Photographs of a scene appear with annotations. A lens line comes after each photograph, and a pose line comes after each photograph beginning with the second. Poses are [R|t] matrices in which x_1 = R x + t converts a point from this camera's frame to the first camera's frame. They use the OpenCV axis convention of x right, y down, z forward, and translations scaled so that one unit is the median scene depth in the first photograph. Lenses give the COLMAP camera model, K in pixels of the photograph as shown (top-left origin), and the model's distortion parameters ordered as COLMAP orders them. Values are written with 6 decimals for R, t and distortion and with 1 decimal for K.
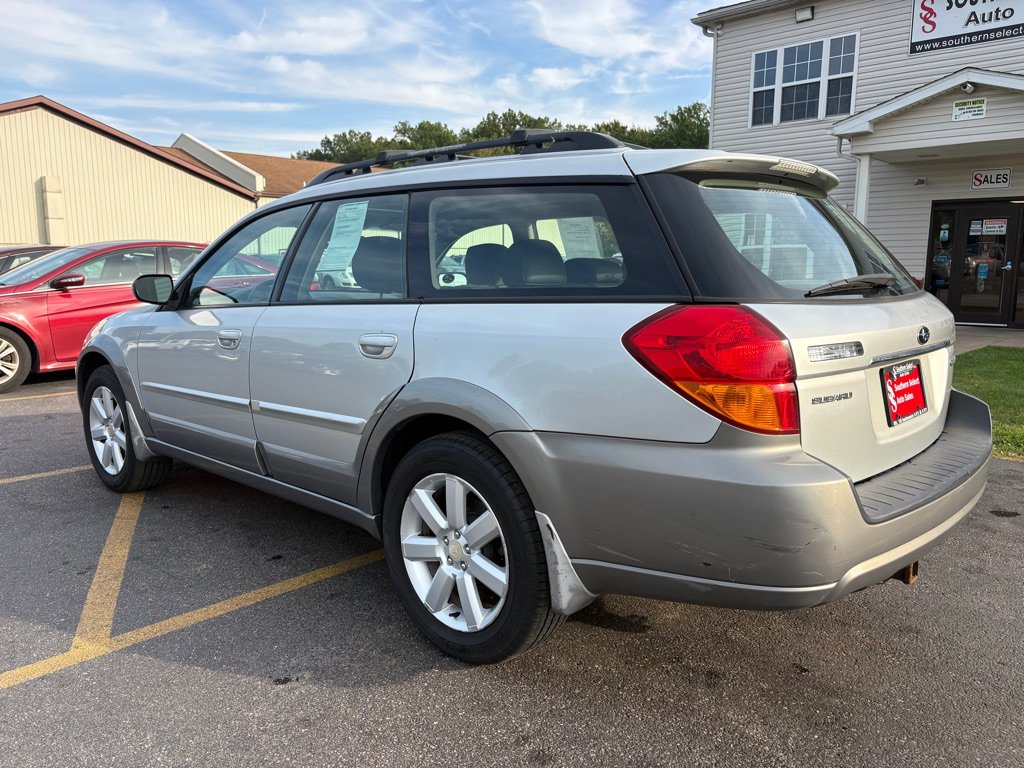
lens RADIAL K [[781.0, 0, 514.6], [0, 781.0, 380.2], [0, 0, 1]] dist [0.042728, -0.054939]
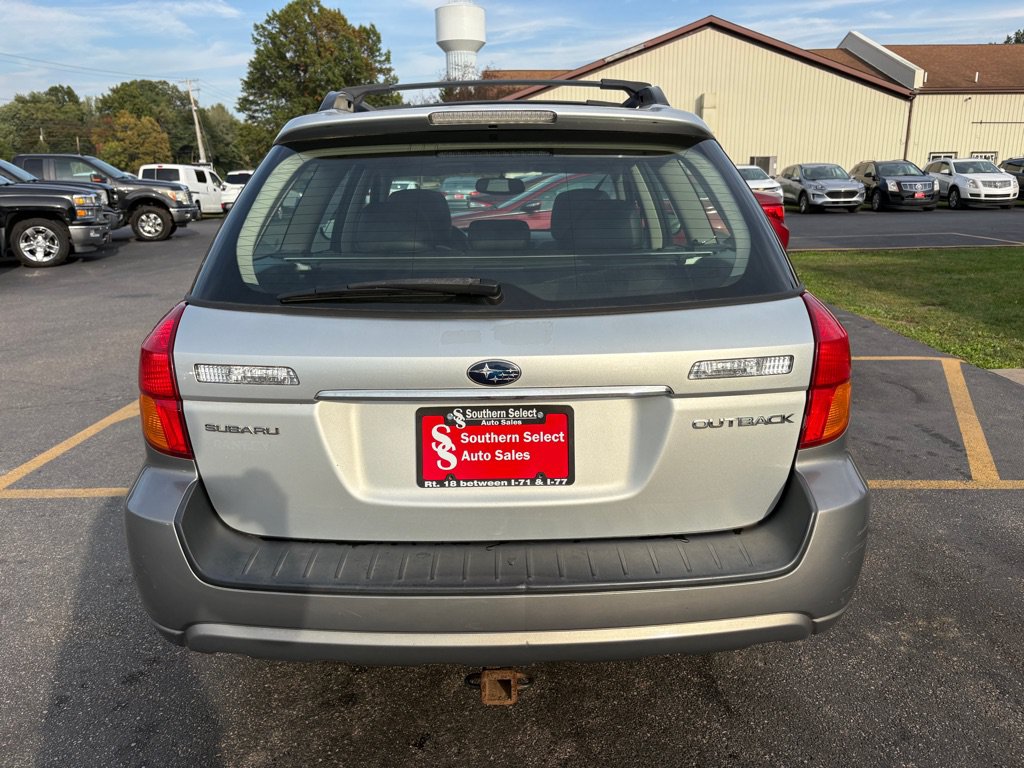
lens RADIAL K [[781.0, 0, 514.6], [0, 781.0, 380.2], [0, 0, 1]] dist [0.042728, -0.054939]
pose [[0.686574, 0.171989, -0.706425, 0.259436], [-0.088772, 0.984179, 0.153335, -0.039923], [0.721620, -0.042565, 0.690980, 0.139423]]
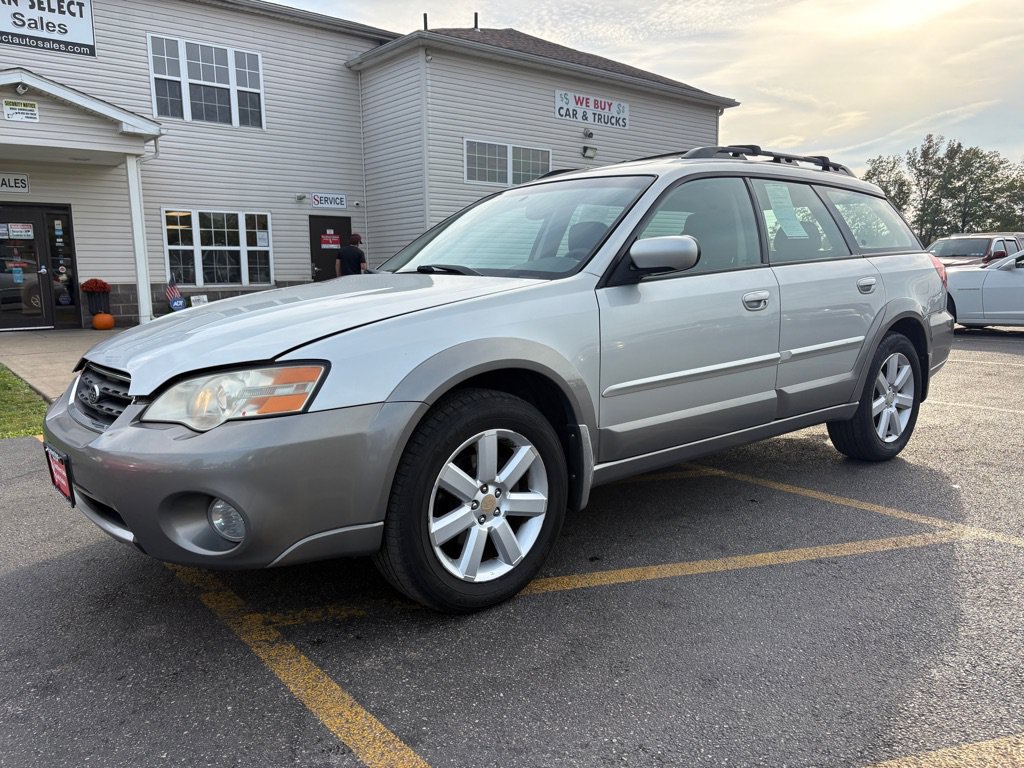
lens RADIAL K [[781.0, 0, 514.6], [0, 781.0, 380.2], [0, 0, 1]] dist [0.042728, -0.054939]
pose [[0.110559, -0.136833, 0.984405, -0.332230], [0.157593, 0.980360, 0.118571, -0.028413], [-0.981296, 0.142026, 0.129952, 0.278242]]
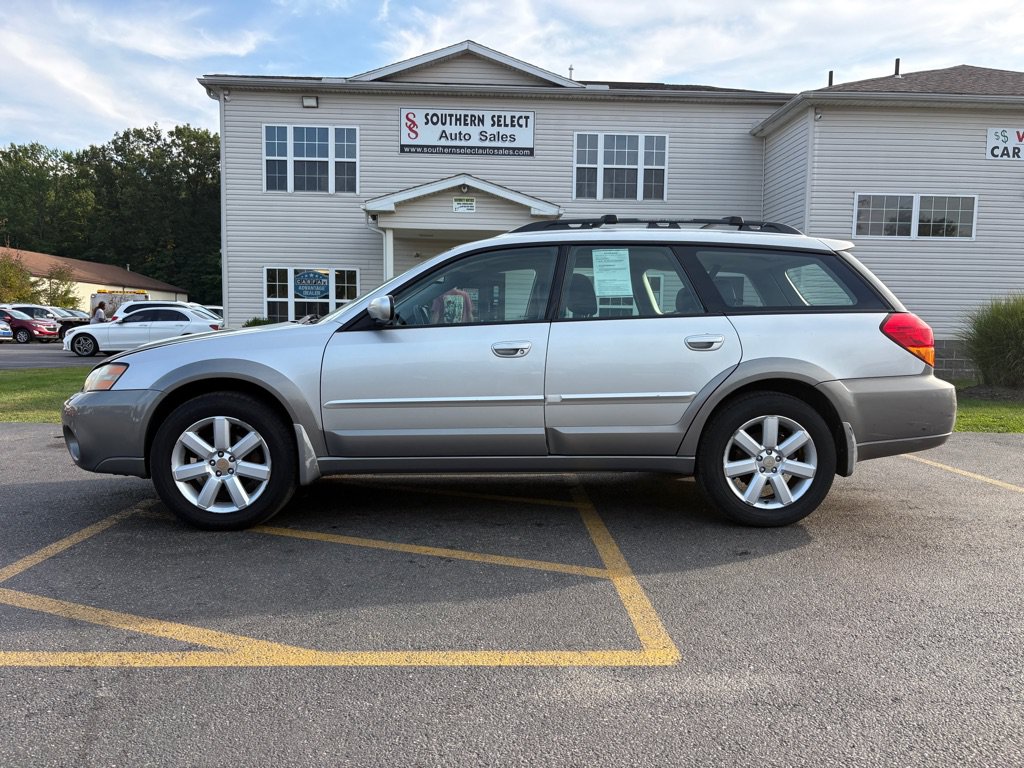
lens RADIAL K [[781.0, 0, 514.6], [0, 781.0, 380.2], [0, 0, 1]] dist [0.042728, -0.054939]
pose [[0.697988, -0.036541, 0.715176, -0.288498], [0.091256, 0.995094, -0.038220, 0.010093], [-0.710271, 0.091941, 0.697898, 0.035170]]
